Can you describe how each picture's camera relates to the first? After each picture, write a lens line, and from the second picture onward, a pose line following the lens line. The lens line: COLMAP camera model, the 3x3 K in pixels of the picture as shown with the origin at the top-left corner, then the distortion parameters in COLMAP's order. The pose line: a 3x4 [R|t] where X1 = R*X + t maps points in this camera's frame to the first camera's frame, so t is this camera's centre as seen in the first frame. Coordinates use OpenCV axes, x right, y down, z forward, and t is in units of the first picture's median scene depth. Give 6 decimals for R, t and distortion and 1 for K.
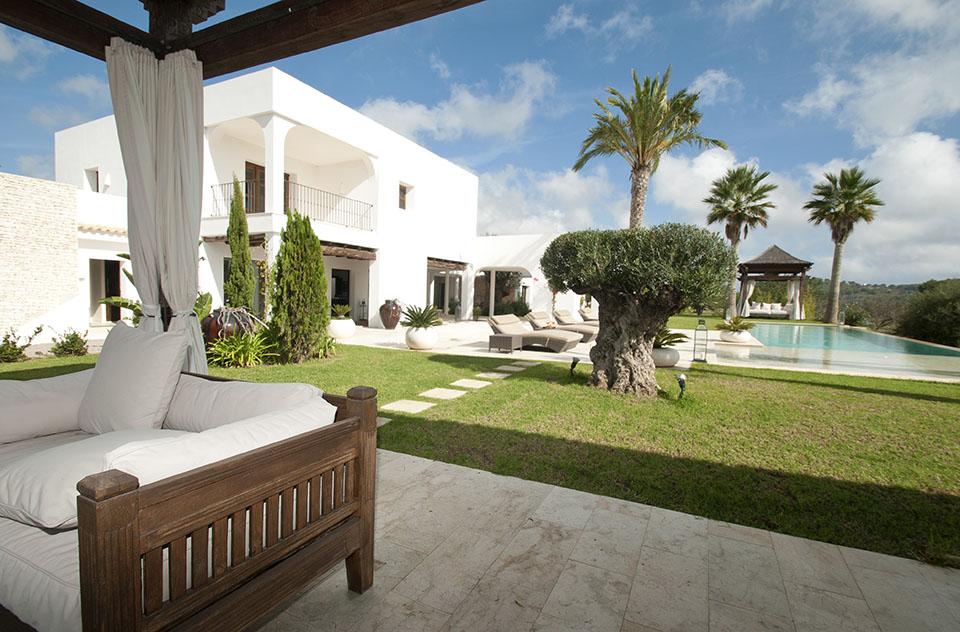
lens RADIAL K [[438.3, 0, 480.0], [0, 438.3, 316.0], [0, 0, 1]] dist [-0.000278, -0.000034]
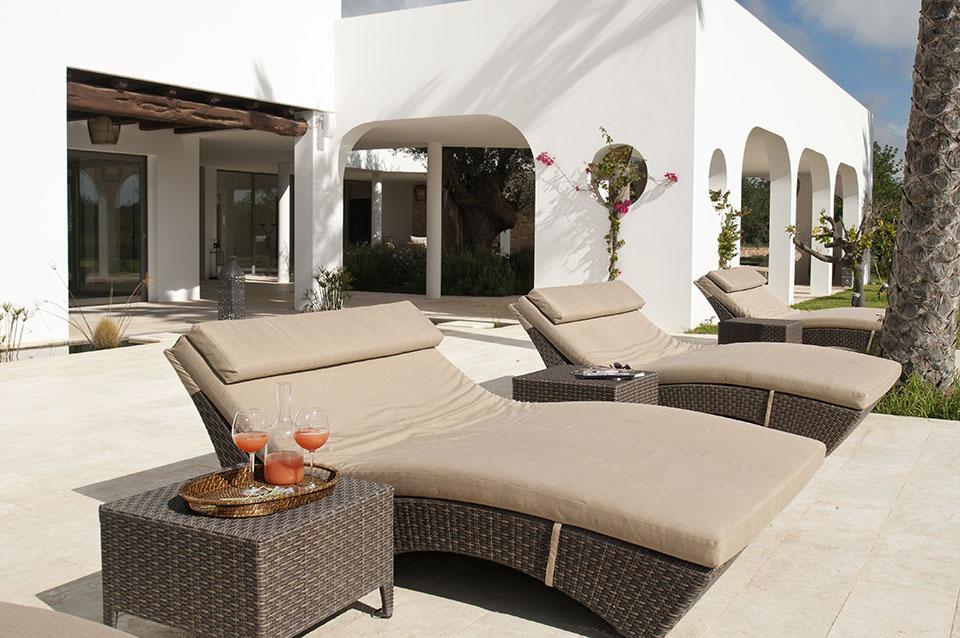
lens RADIAL K [[949.6, 0, 480.0], [0, 949.6, 319.0], [0, 0, 1]] dist [-0.000667, -0.000927]
pose [[0.996336, -0.011869, -0.084697, 0.112308], [0.015090, 0.999183, 0.037489, -0.010541], [0.084183, -0.038630, 0.995701, 0.373553]]
